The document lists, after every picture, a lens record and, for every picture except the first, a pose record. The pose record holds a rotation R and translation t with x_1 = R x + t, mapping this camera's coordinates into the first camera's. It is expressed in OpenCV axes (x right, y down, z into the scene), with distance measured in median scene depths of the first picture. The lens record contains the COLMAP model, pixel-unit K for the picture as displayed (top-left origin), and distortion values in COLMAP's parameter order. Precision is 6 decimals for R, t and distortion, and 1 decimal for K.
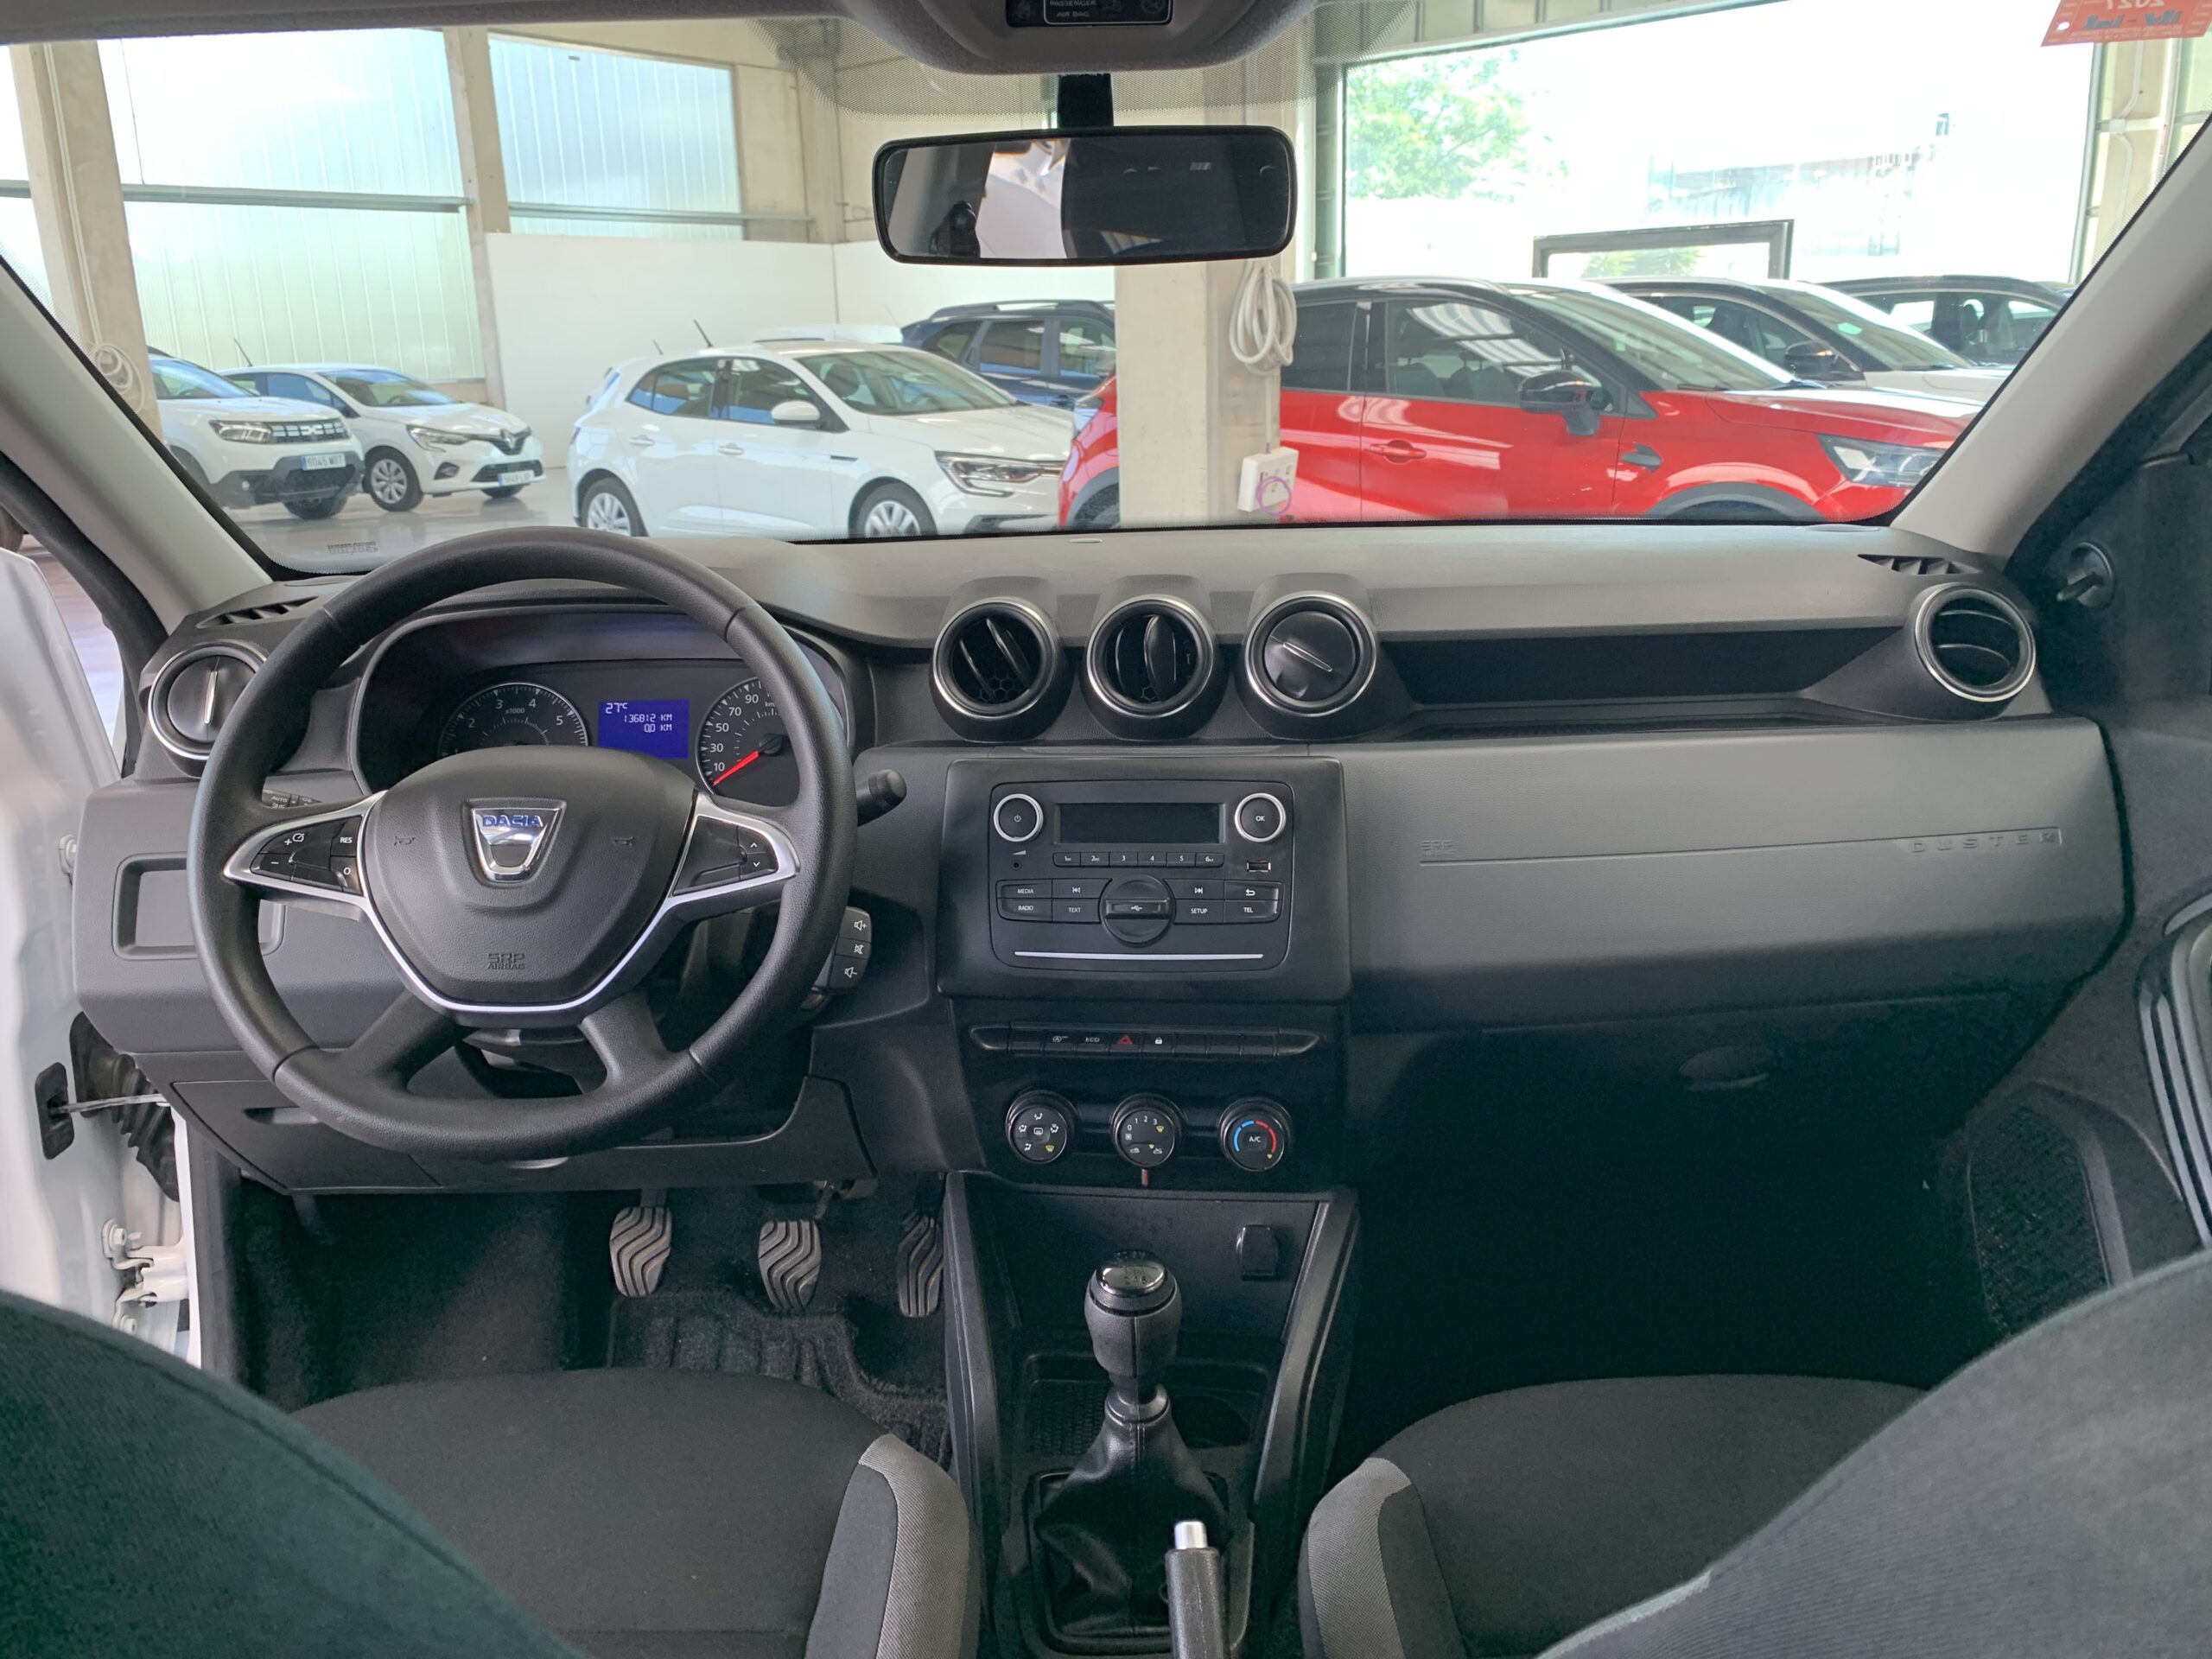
lens RADIAL K [[1738.1, 0, 1109.9], [0, 1738.1, 810.1], [0, 0, 1]] dist [-0.000547, -0.004041]
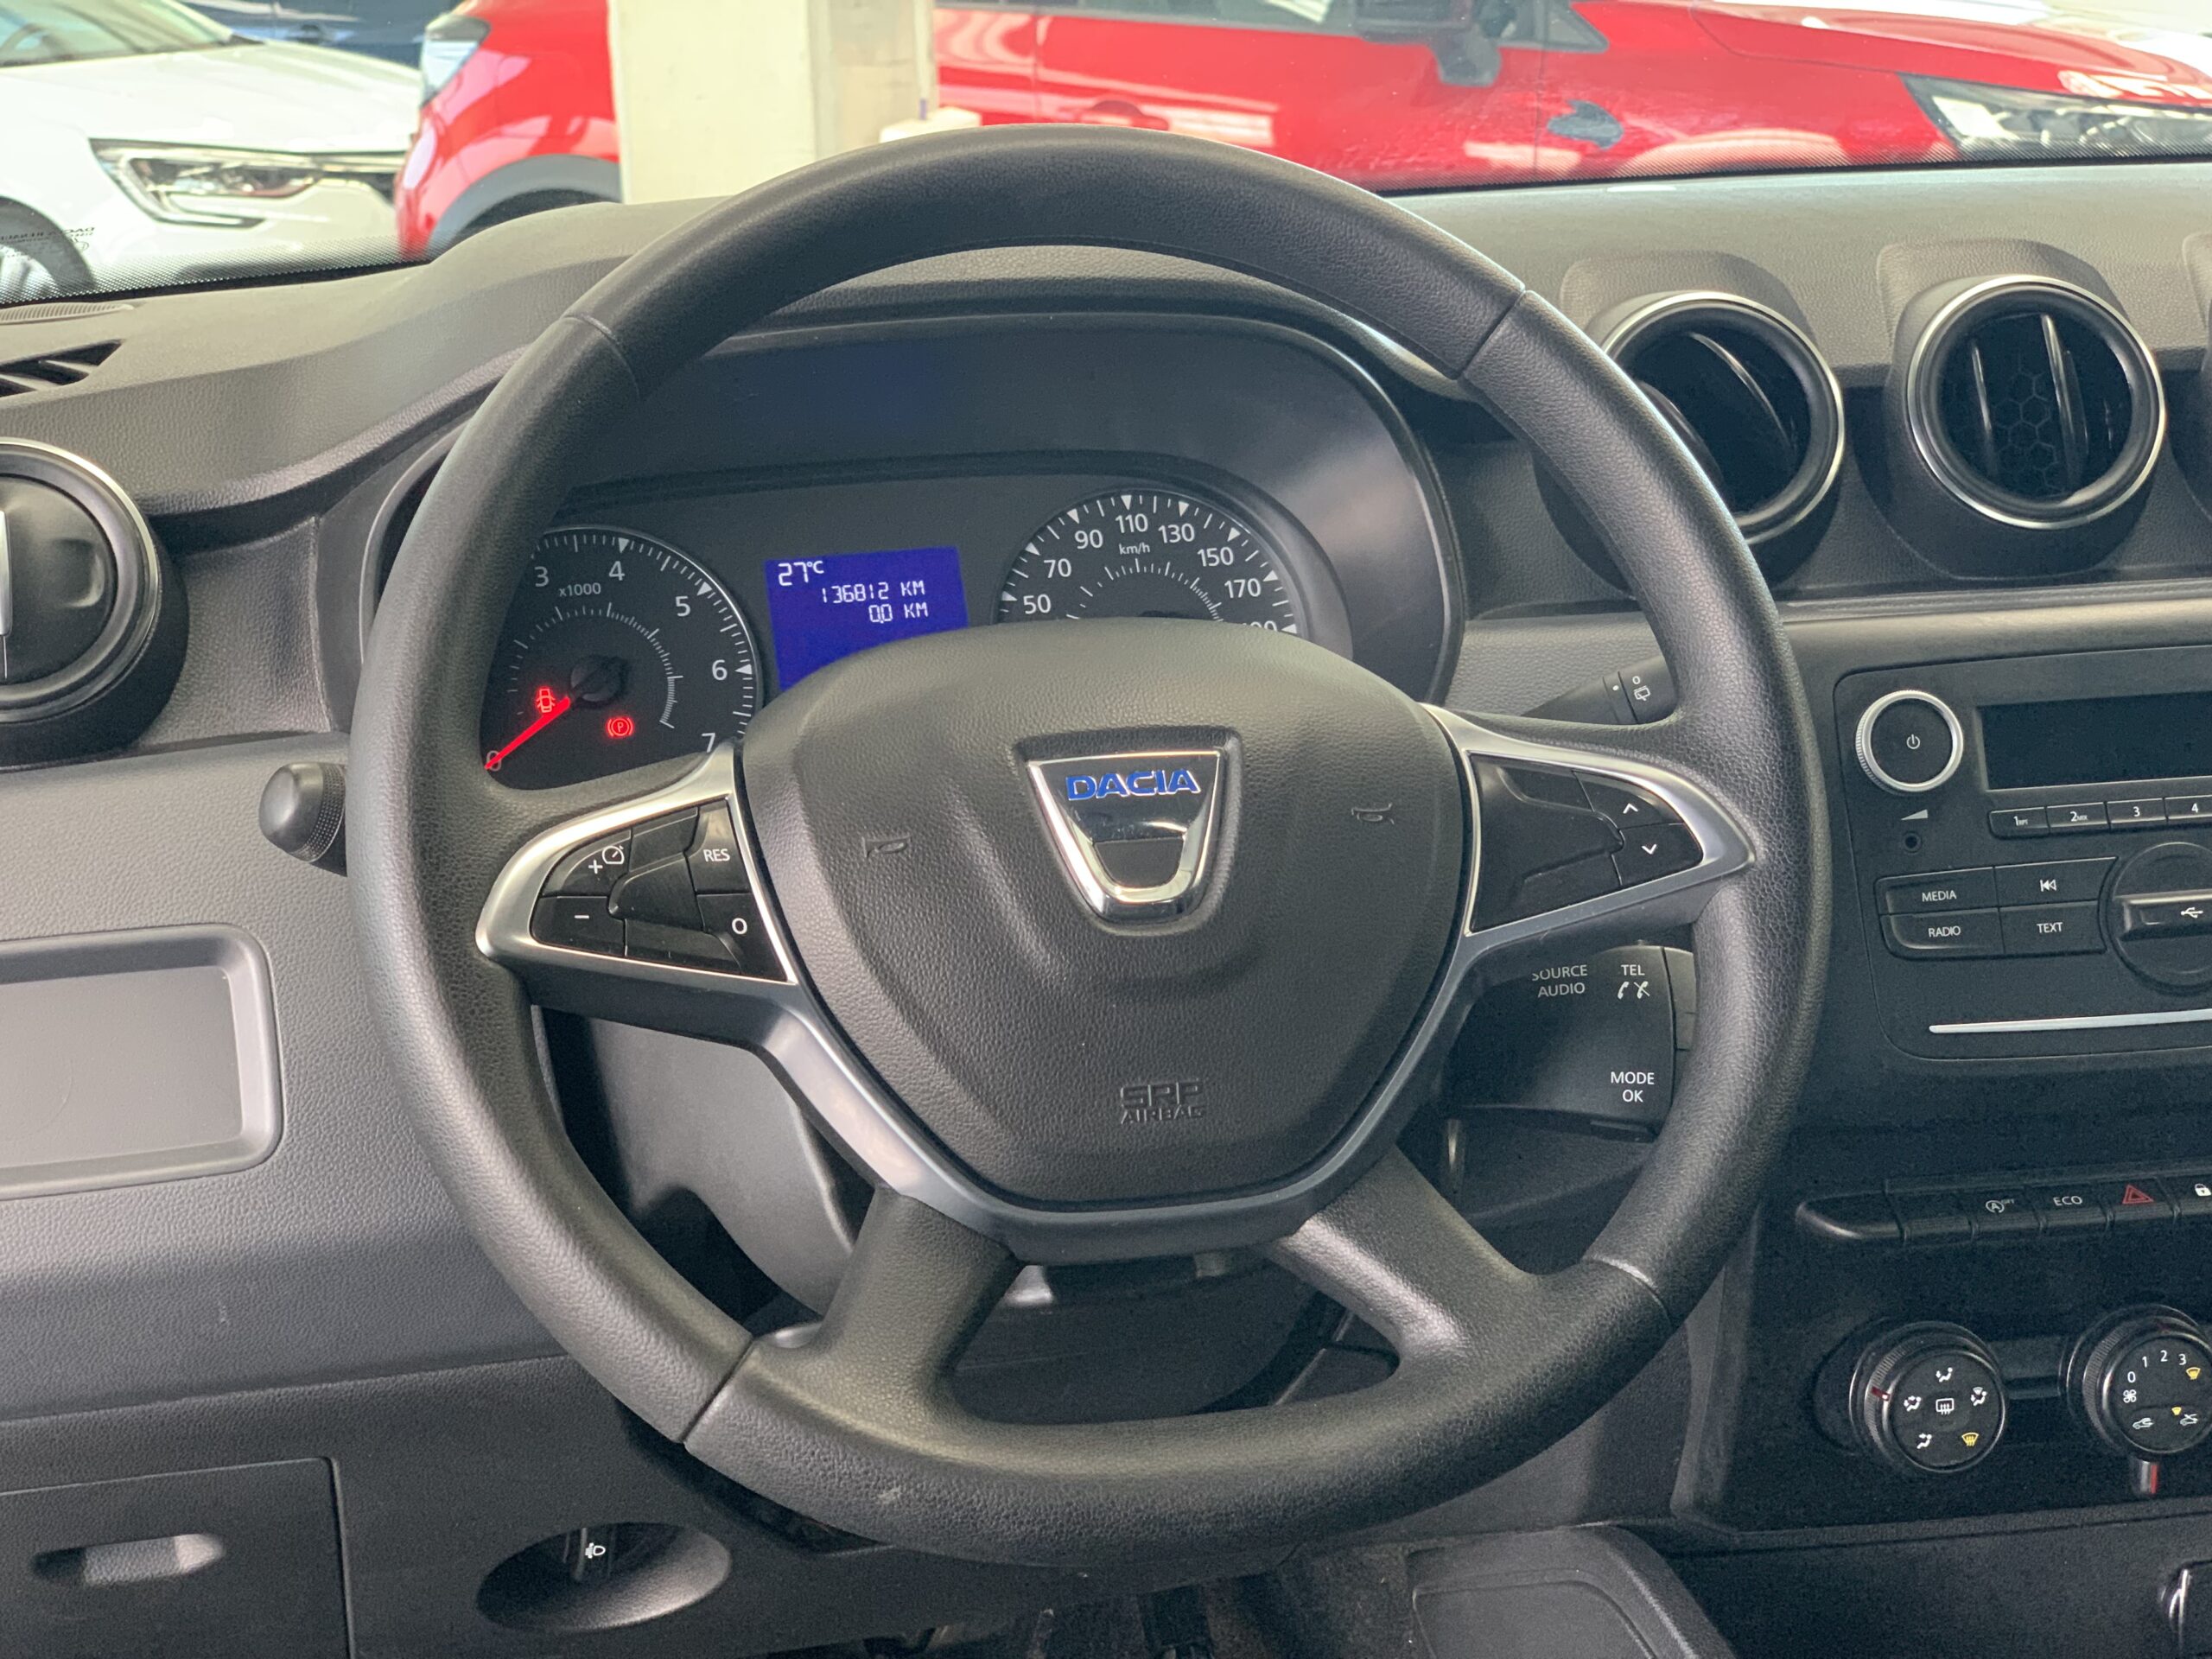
lens RADIAL K [[3375.8, 0, 1104.7], [0, 3375.8, 812.1], [0, 0, 1]] dist [0.026578, 0.000000]
pose [[0.970166, -0.059369, 0.235059, -0.417075], [0.061747, 0.998088, -0.002762, 0.010196], [-0.234445, 0.017193, 0.971977, 0.134508]]
